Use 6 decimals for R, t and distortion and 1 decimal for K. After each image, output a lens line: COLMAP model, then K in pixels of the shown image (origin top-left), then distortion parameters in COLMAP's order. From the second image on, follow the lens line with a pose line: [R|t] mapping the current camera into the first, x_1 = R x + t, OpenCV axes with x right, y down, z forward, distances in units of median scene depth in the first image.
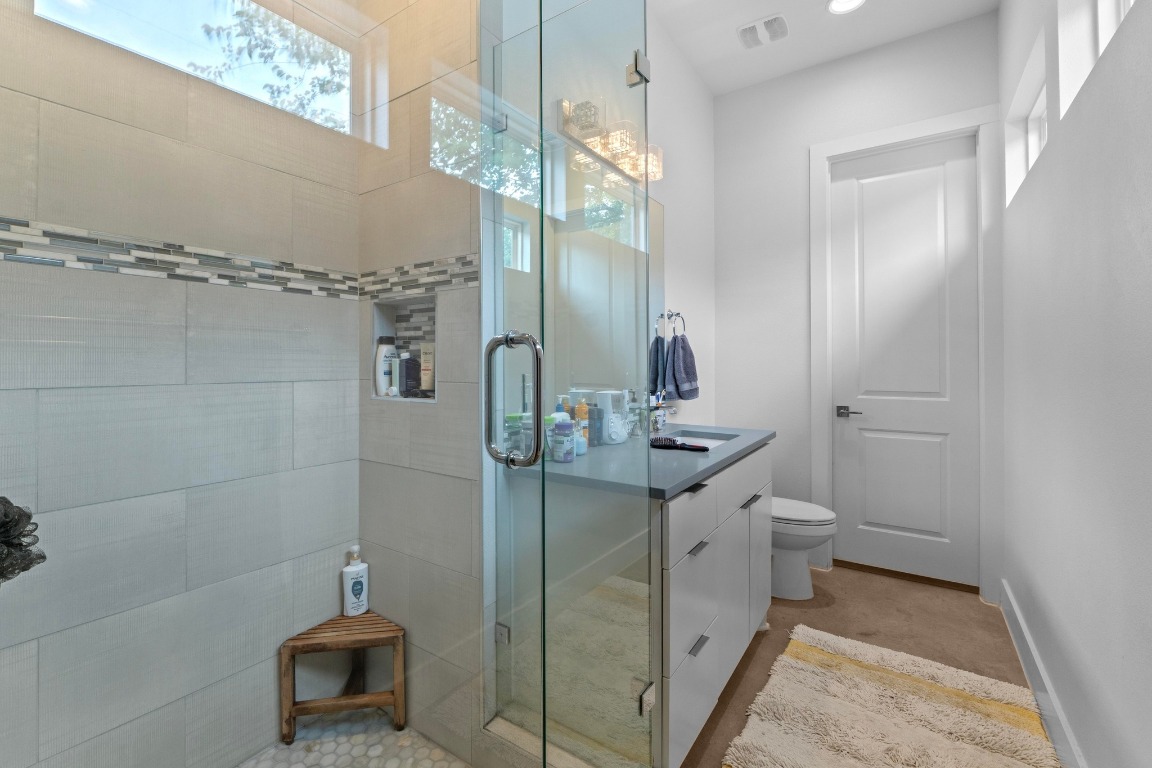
lens RADIAL K [[497.0, 0, 570.7], [0, 497.0, 376.1], [0, 0, 1]] dist [-0.007905, 0.000545]
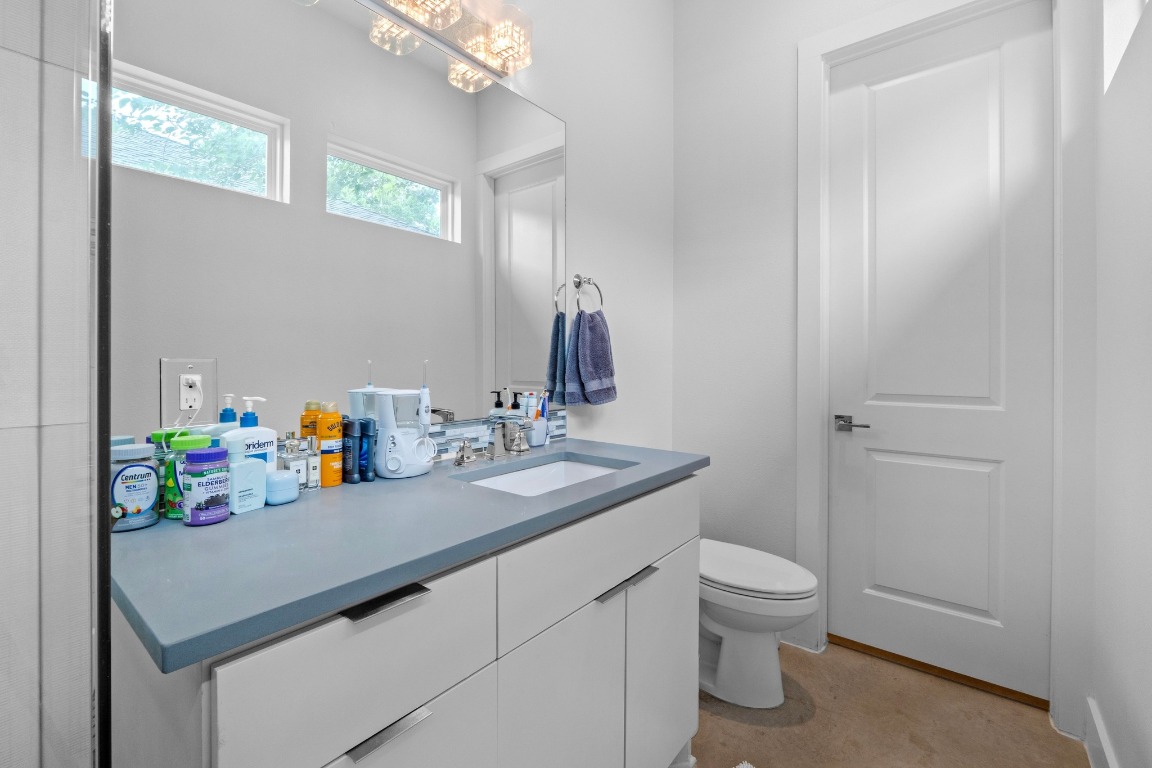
lens RADIAL K [[497.0, 0, 581.4], [0, 497.0, 378.2], [0, 0, 1]] dist [-0.007905, 0.000545]
pose [[0.996880, 0.006965, -0.078628, 0.264840], [-0.006544, 0.999963, 0.005610, 0.007775], [0.078664, -0.005077, 0.996888, 0.312543]]
